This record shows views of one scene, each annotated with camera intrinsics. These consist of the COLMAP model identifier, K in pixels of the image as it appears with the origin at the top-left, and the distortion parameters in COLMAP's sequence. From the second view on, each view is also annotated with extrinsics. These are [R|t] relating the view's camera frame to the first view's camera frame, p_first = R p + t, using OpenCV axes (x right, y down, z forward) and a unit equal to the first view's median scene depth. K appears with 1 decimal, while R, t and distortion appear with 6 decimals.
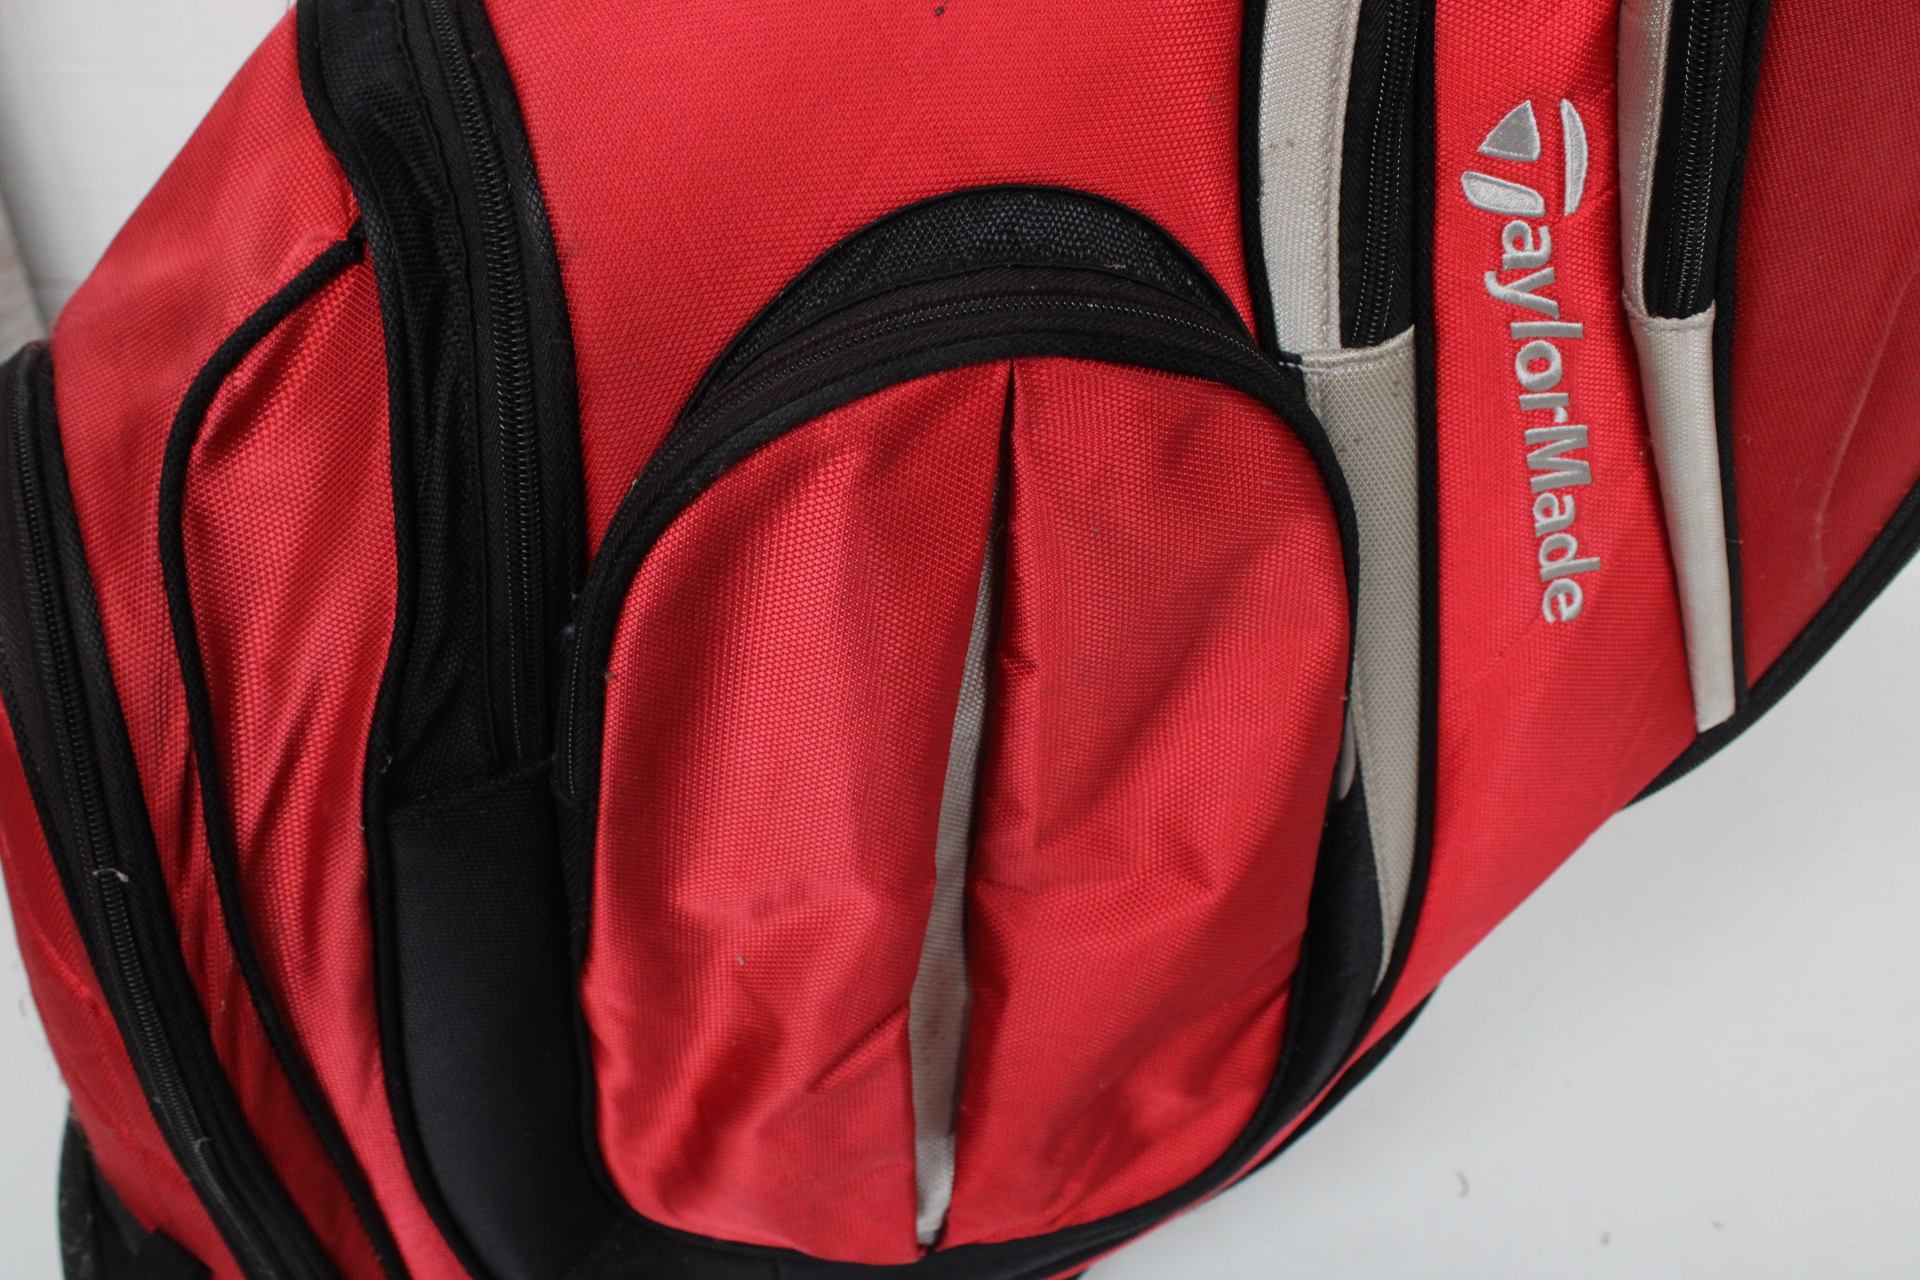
lens RADIAL K [[1968.5, 0, 960.0], [0, 1968.5, 640.0], [0, 0, 1]] dist [-0.078405, -0.001635]
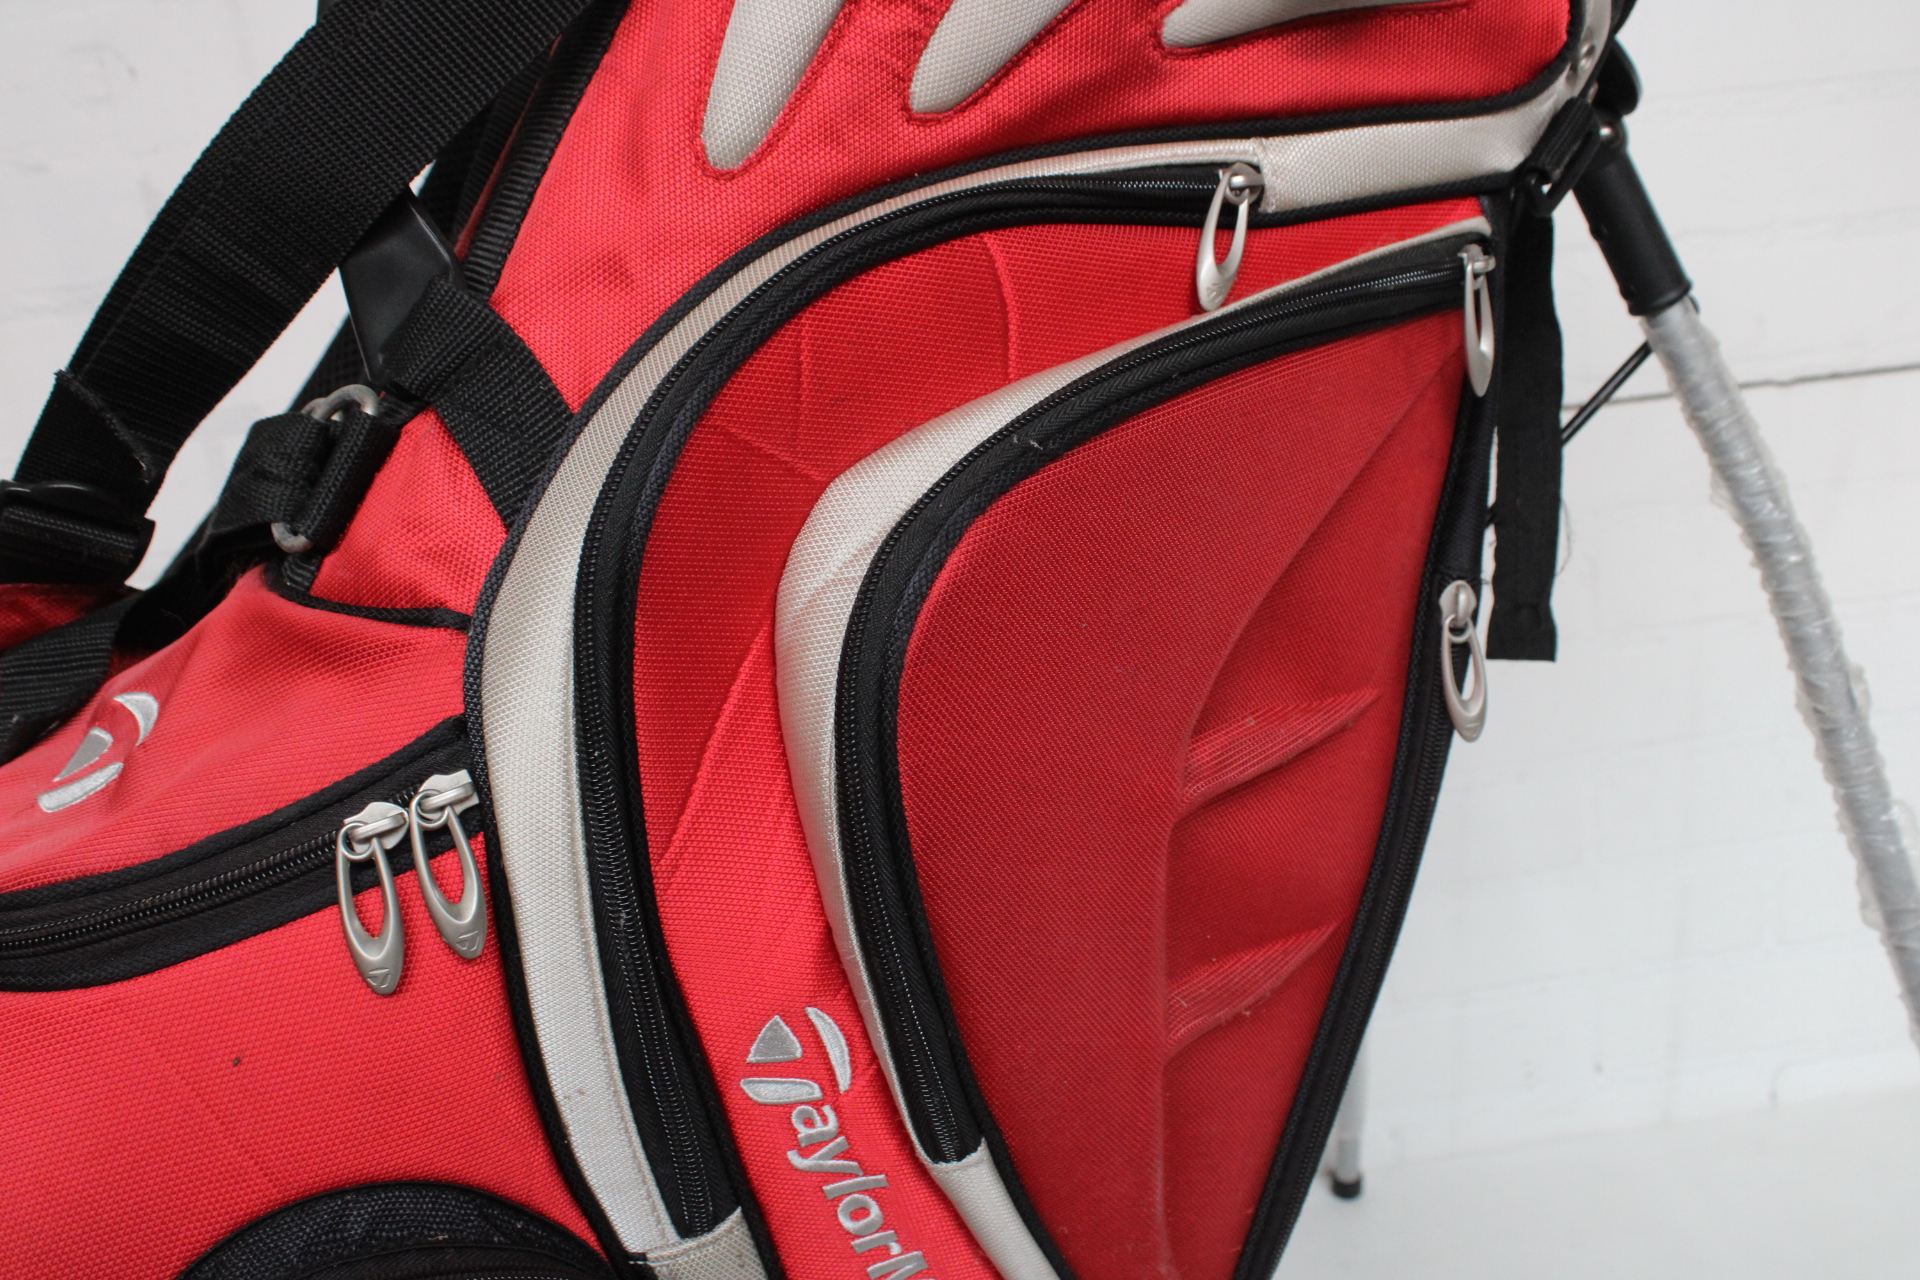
lens RADIAL K [[1968.5, 0, 960.0], [0, 1968.5, 640.0], [0, 0, 1]] dist [-0.078405, -0.001635]
pose [[0.969672, -0.162166, 0.182863, 0.206634], [0.209423, 0.937010, -0.279559, -0.128002], [-0.126009, 0.309376, 0.942554, -0.185137]]
